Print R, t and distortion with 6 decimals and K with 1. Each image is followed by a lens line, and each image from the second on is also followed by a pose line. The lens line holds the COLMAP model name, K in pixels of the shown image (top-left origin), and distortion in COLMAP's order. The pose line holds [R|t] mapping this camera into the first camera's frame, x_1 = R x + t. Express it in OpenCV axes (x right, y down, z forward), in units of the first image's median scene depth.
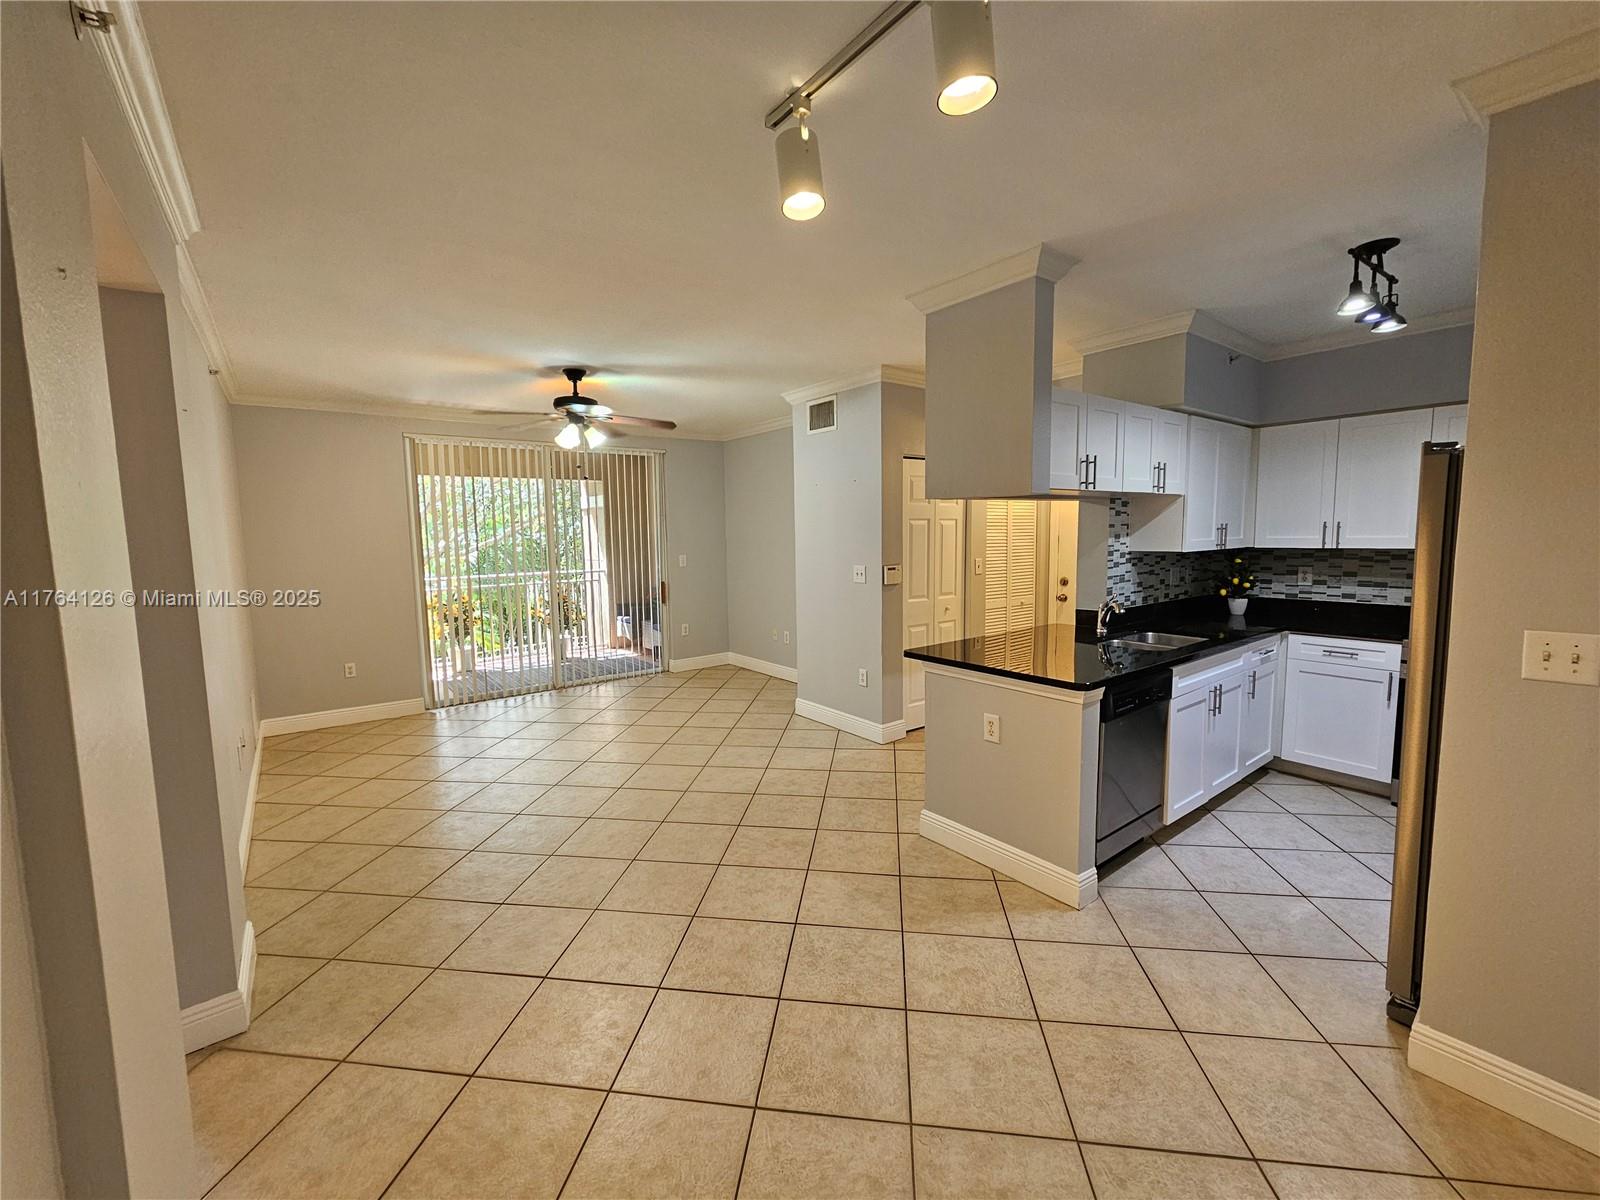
lens RADIAL K [[656.3, 0, 793.9], [0, 656.3, 595.7], [0, 0, 1]] dist [0.001334, 0.000192]
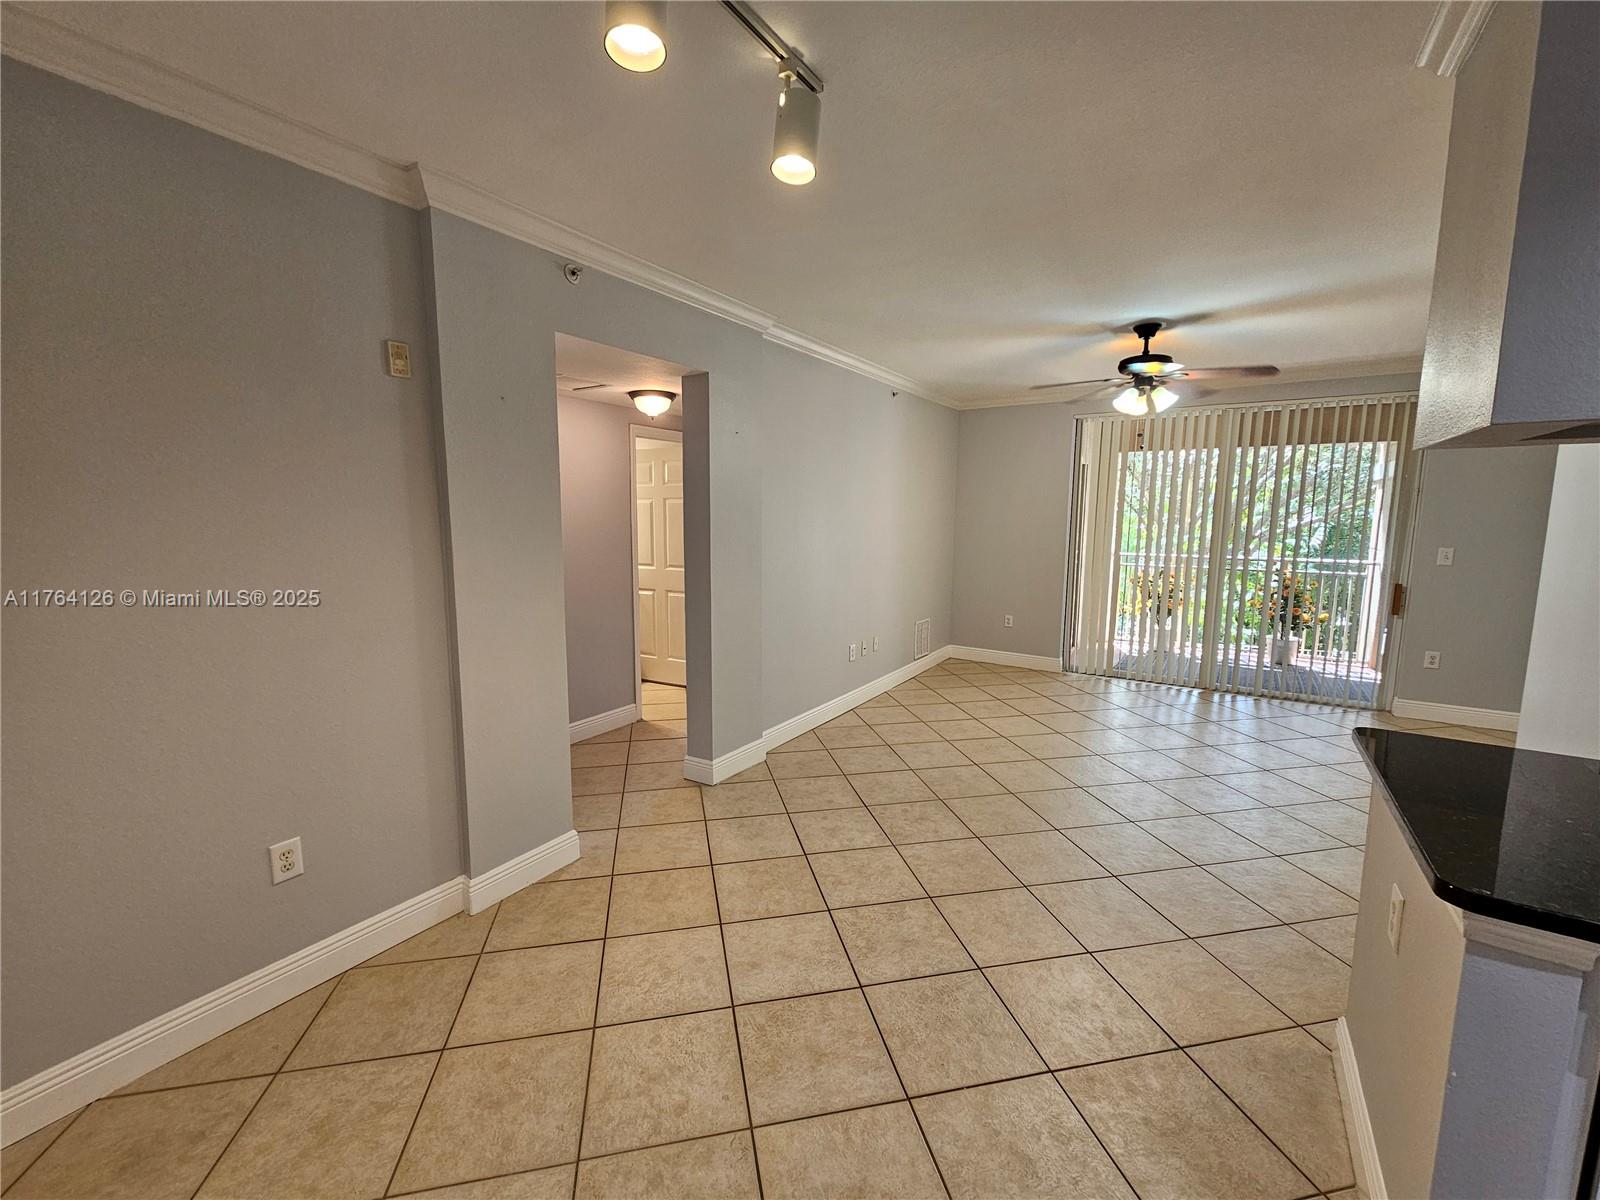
lens RADIAL K [[656.3, 0, 793.9], [0, 656.3, 595.7], [0, 0, 1]] dist [0.001334, 0.000192]
pose [[0.336687, 0.140482, -0.931078, 0.382614], [-0.107439, 0.988082, 0.110232, -0.027830], [0.935467, 0.062921, 0.347768, 0.264818]]
